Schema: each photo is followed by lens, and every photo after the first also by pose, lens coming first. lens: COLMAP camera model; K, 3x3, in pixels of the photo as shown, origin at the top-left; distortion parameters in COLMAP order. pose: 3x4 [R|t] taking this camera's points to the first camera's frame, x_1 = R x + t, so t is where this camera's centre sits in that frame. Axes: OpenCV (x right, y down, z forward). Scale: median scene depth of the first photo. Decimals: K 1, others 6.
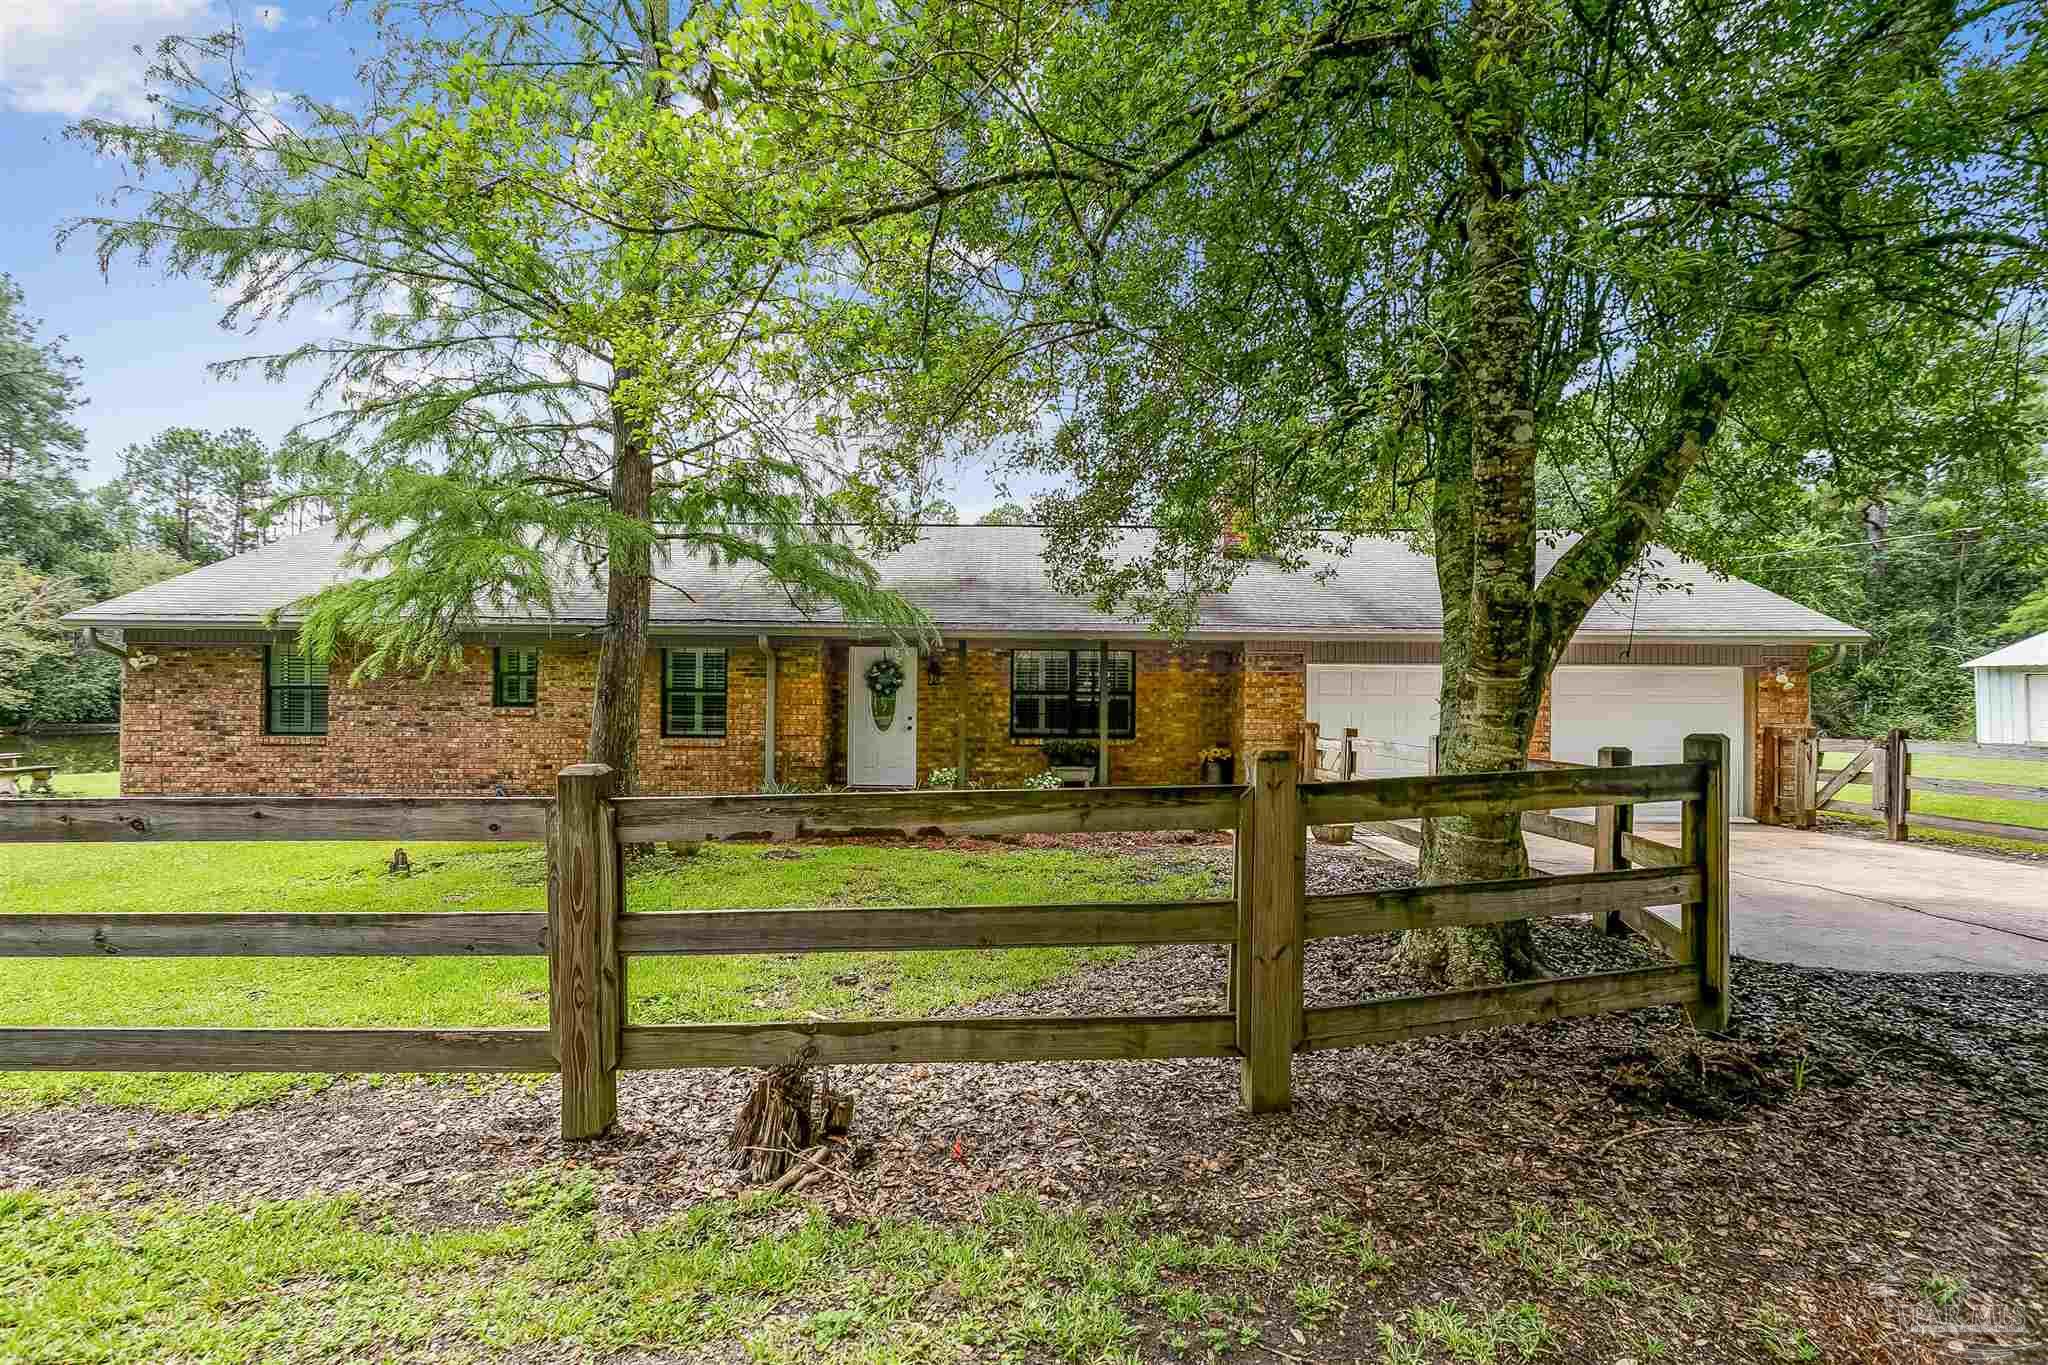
lens RADIAL K [[1010.2, 0, 1015.9], [0, 1010.2, 696.4], [0, 0, 1]] dist [0.001387, 0.000473]
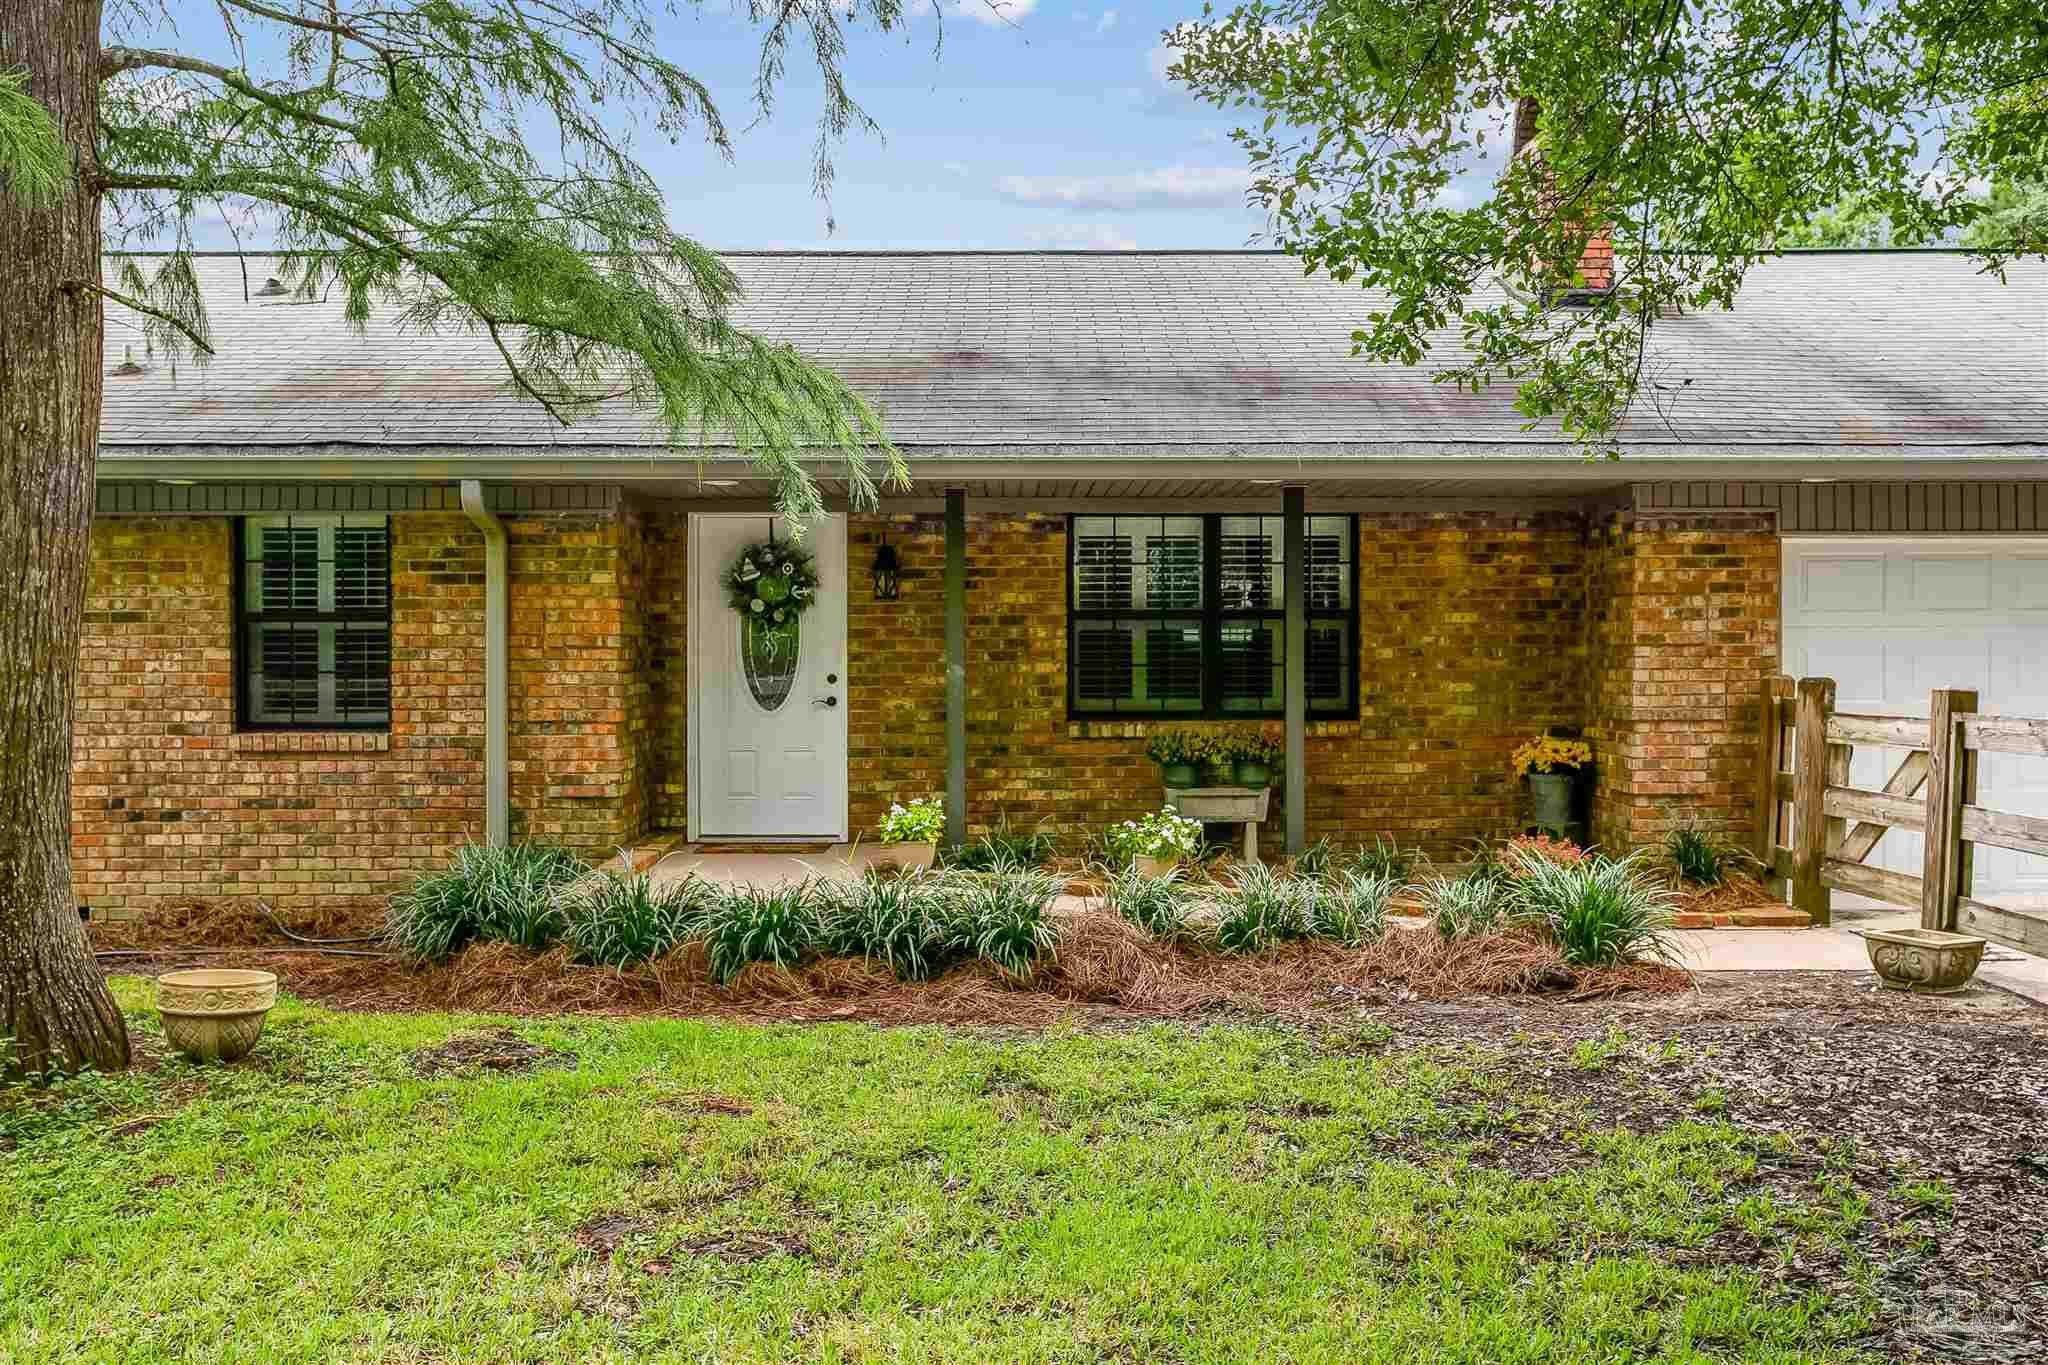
lens RADIAL K [[1745.7, 0, 1024.0], [0, 1745.7, 682.5], [0, 0, 1]] dist [-0.001895, -0.000621]
pose [[0.999936, -0.011241, 0.000859, -0.025142], [0.011218, 0.999664, 0.023358, 0.007313], [-0.001121, -0.023346, 0.999727, 0.271125]]
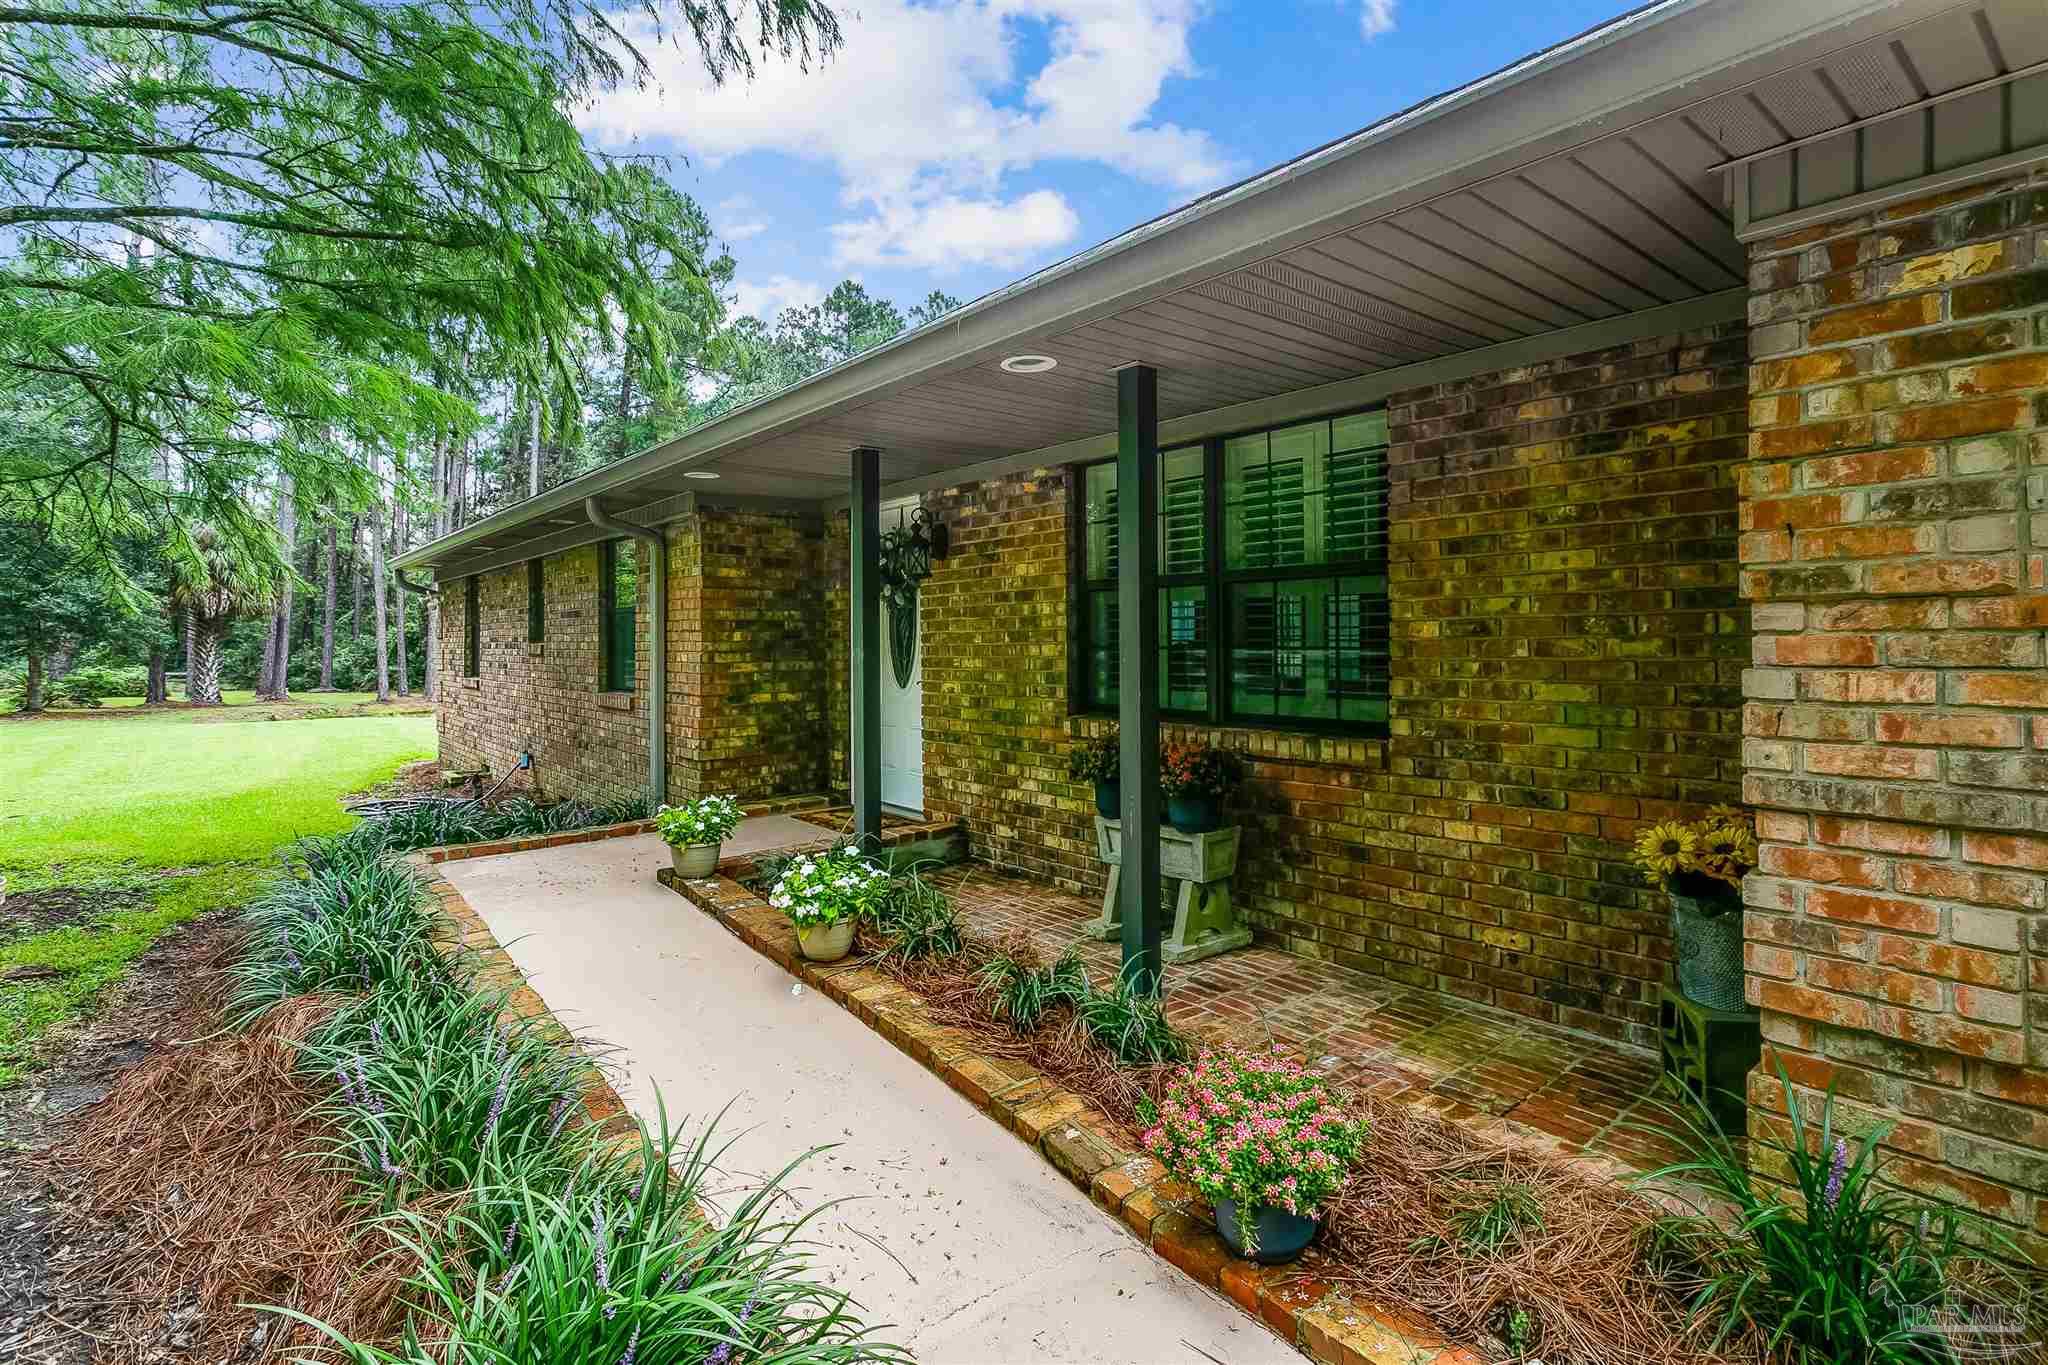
lens RADIAL K [[1007.2, 0, 1025.2], [0, 1007.2, 637.3], [0, 0, 1]] dist [-0.000352, -0.000138]
pose [[0.639368, -0.014425, -0.768766, 0.264863], [0.016402, 0.999852, -0.005119, 0.015730], [0.768726, -0.009336, 0.639510, 0.789799]]
